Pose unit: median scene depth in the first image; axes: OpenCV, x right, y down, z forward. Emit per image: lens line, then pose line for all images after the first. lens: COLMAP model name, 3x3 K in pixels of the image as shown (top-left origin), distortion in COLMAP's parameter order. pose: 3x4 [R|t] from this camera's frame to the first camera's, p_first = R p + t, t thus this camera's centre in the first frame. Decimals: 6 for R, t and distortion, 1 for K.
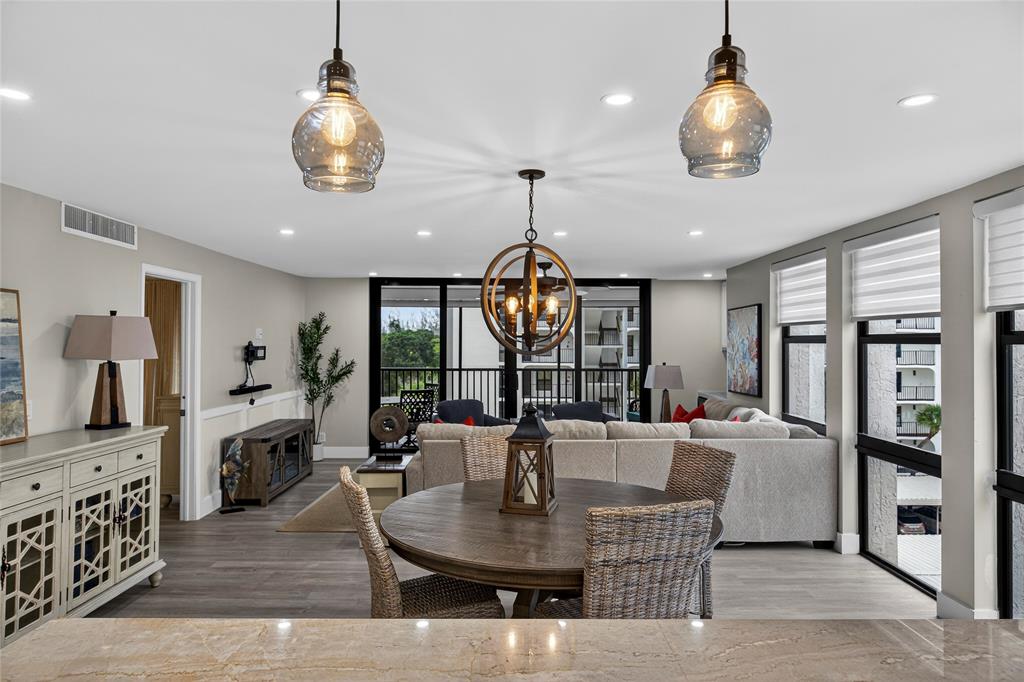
lens RADIAL K [[662.0, 0, 516.7], [0, 662.0, 338.9], [0, 0, 1]] dist [0.006491, -0.008193]
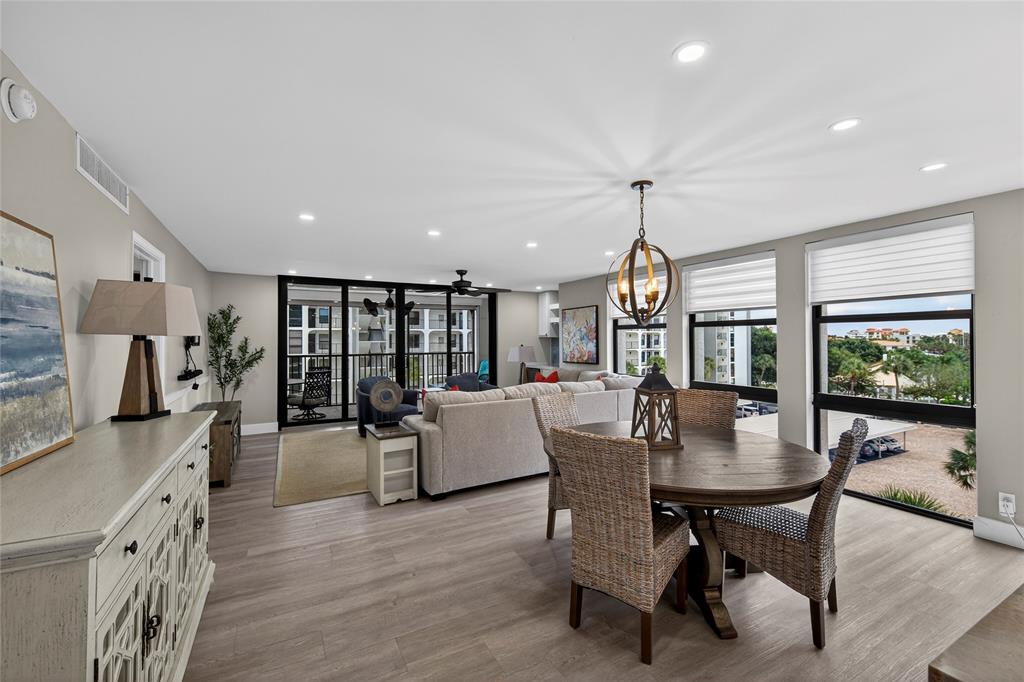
lens RADIAL K [[431.4, 0, 517.2], [0, 431.4, 338.1], [0, 0, 1]] dist [0.007551, 0.000470]
pose [[0.878626, -0.006050, 0.477472, -0.368279], [0.005447, 0.999982, 0.002648, 0.027669], [-0.477479, 0.000275, 0.878643, 0.235564]]
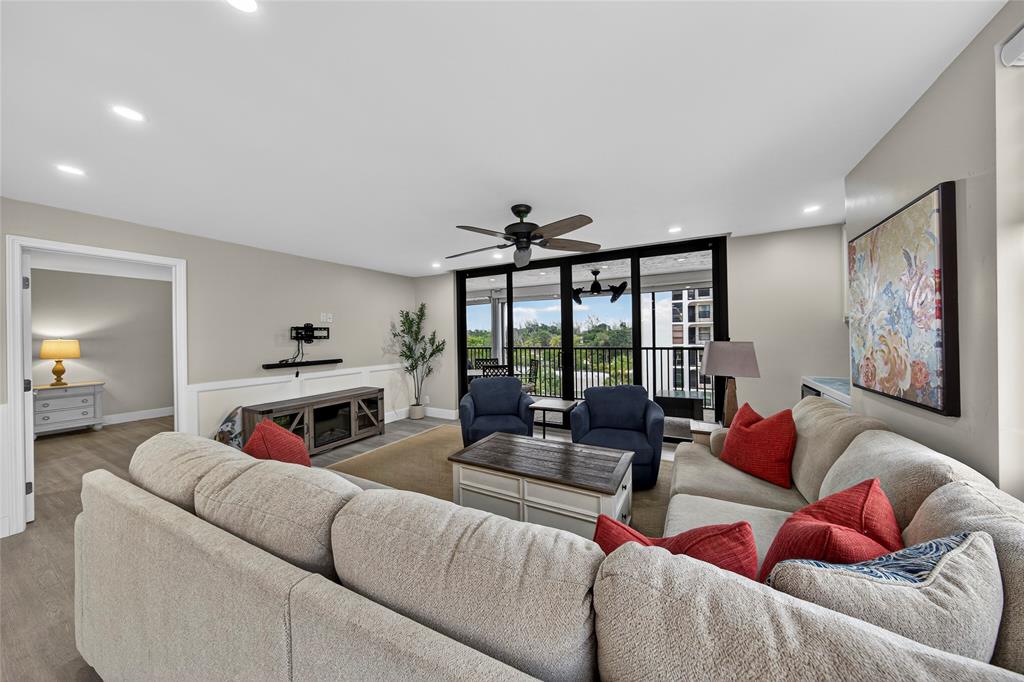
lens RADIAL K [[331.3, 0, 518.4], [0, 331.3, 336.8], [0, 0, 1]] dist [-0.004430, -0.000200]
pose [[0.878158, -0.015262, -0.478128, 0.290790], [0.020115, 0.999785, 0.005030, 0.043567], [0.477948, -0.014035, 0.878276, 0.878623]]
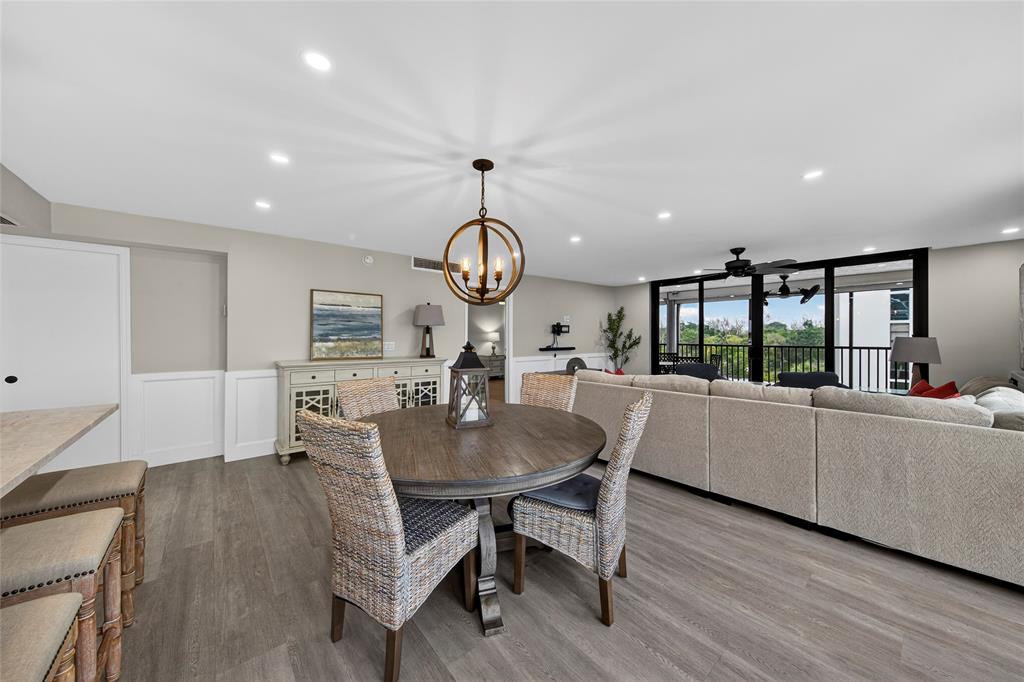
lens RADIAL K [[359.3, 0, 515.1], [0, 359.3, 336.1], [0, 0, 1]] dist [-0.000547, 0.000146]
pose [[0.640441, -0.002977, -0.768002, 0.372498], [0.005374, 0.999985, 0.000605, 0.052705], [0.767989, -0.004515, 0.640447, 0.371774]]
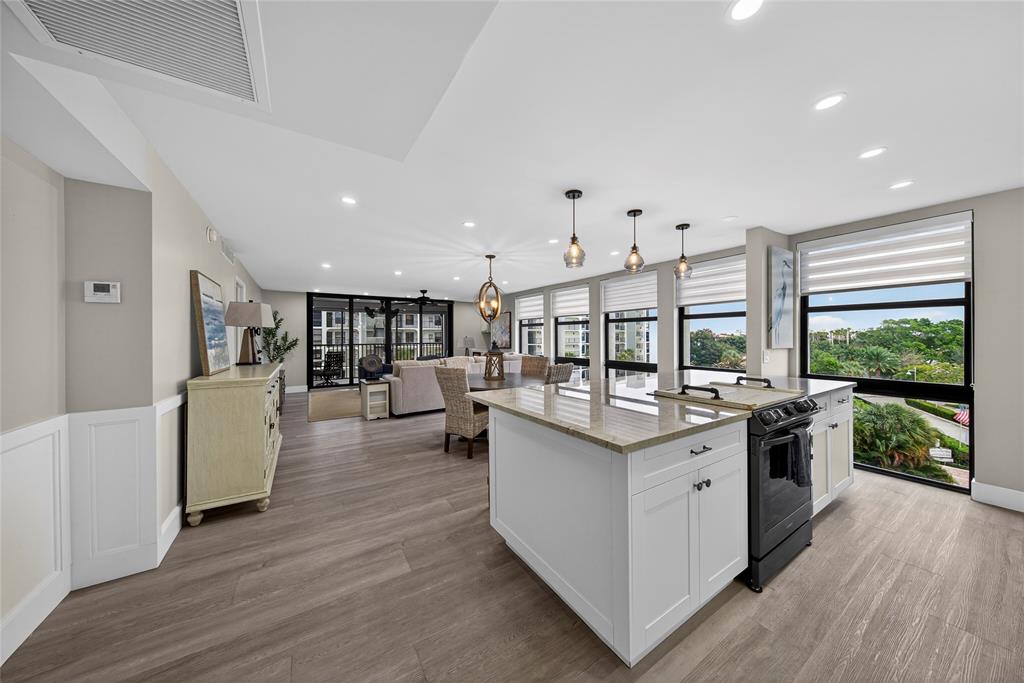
lens RADIAL K [[331.3, 0, 517.1], [0, 331.3, 339.4], [0, 0, 1]] dist [-0.004430, -0.000200]
pose [[0.841981, -0.012104, 0.539371, -0.386496], [0.005086, 0.999882, 0.014498, 0.044157], [-0.539483, -0.009464, 0.841943, -0.127236]]
